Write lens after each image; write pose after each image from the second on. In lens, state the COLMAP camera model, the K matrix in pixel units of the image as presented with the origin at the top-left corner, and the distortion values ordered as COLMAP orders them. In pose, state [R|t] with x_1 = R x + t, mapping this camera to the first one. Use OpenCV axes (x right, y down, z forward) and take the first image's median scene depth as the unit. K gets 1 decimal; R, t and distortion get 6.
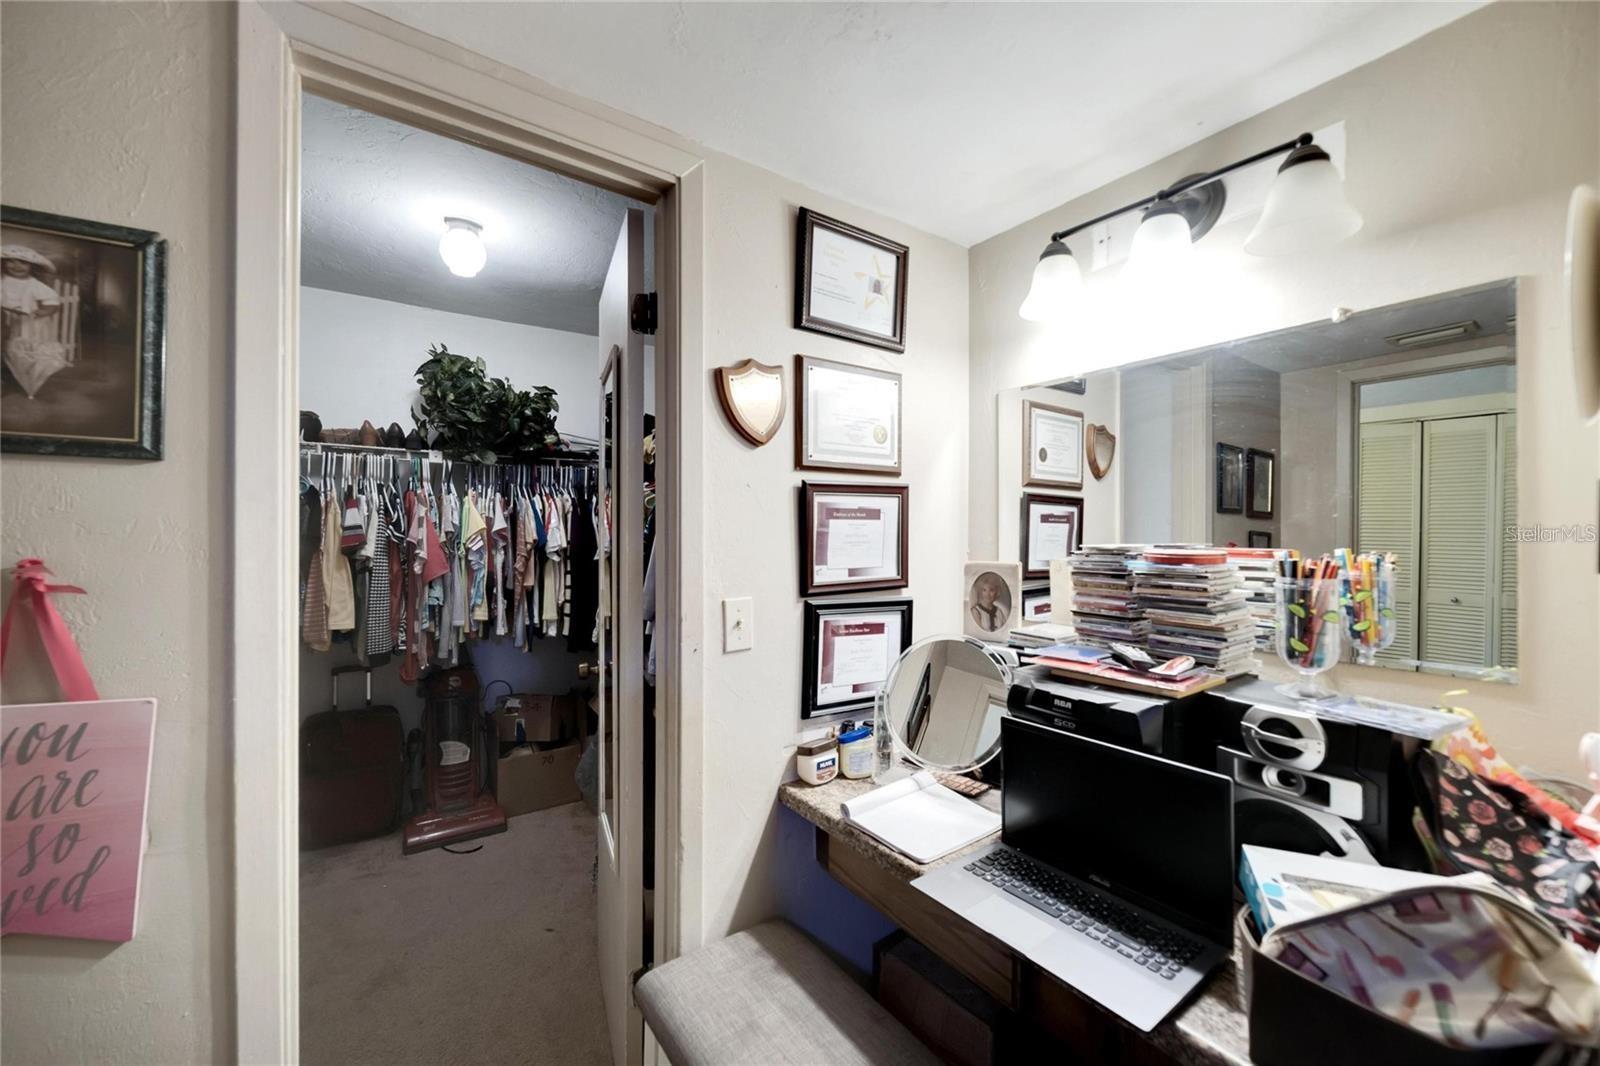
lens RADIAL K [[614.0, 0, 800.0], [0, 614.0, 533.0], [0, 0, 1]] dist [-0.000600, -0.000056]
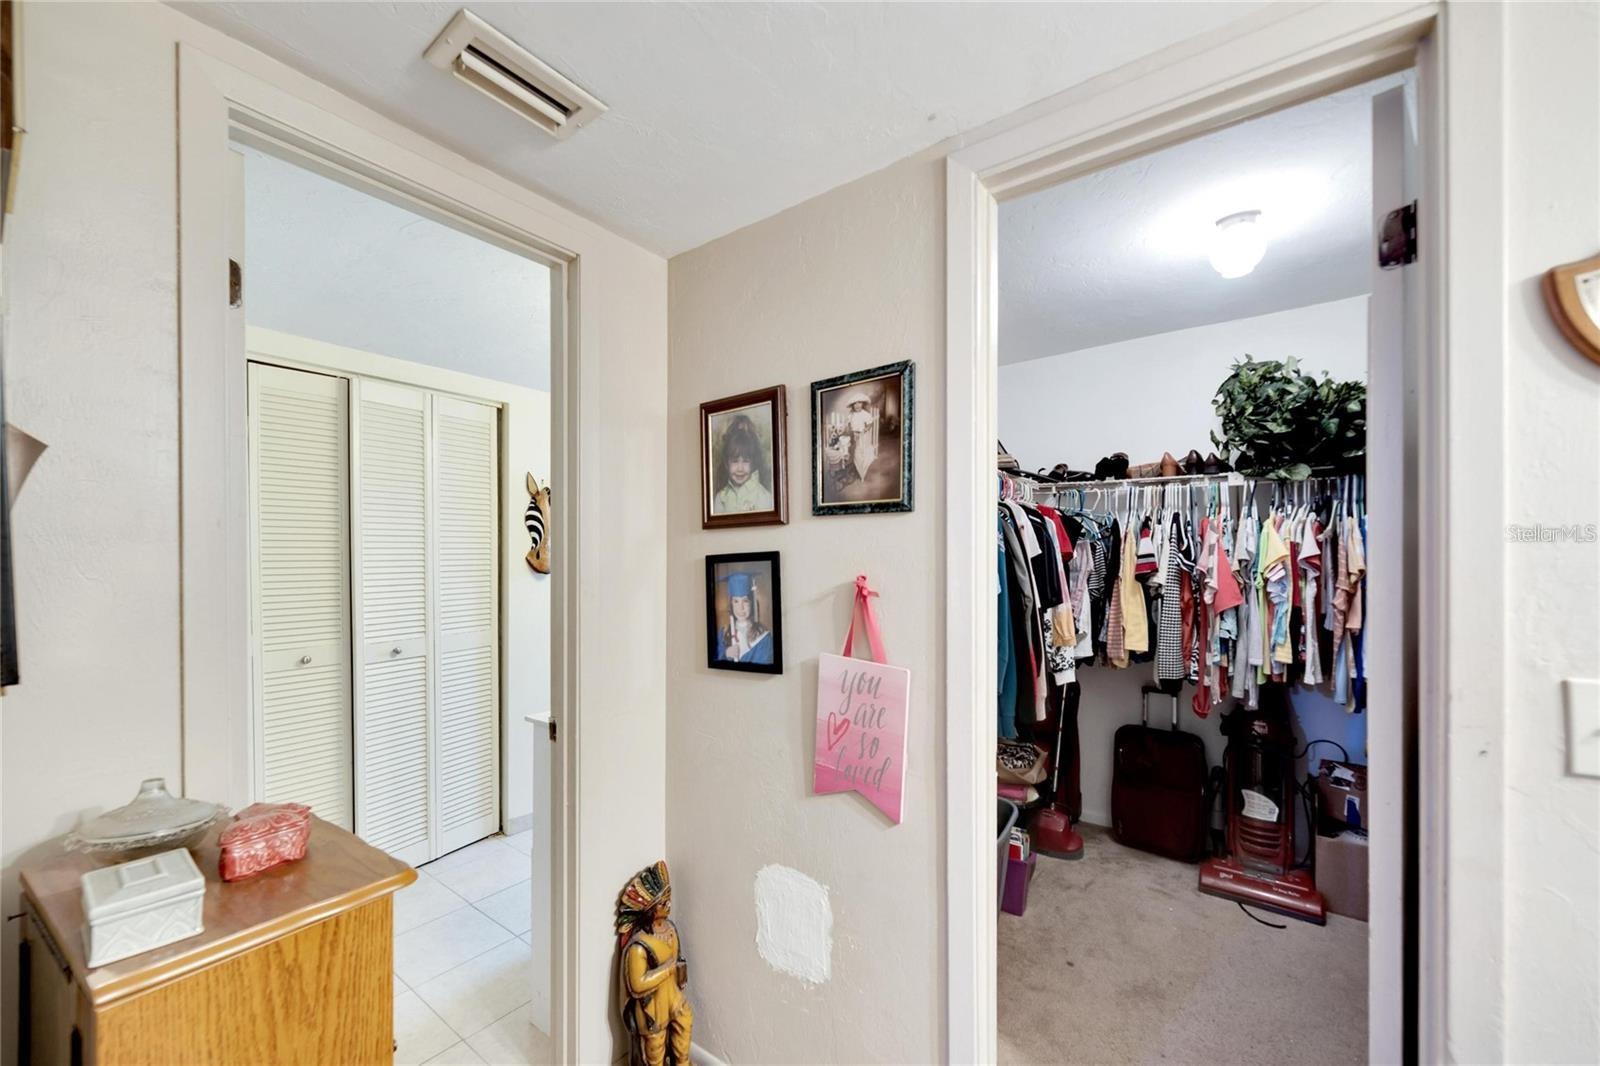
lens RADIAL K [[627.8, 0, 798.7], [0, 627.8, 561.8], [0, 0, 1]] dist [0.001679, 0.000178]
pose [[0.325871, 0.001043, -0.945414, 0.094580], [-0.001010, 0.999999, 0.000755, 0.001150], [0.945414, 0.000708, 0.325872, 0.073598]]
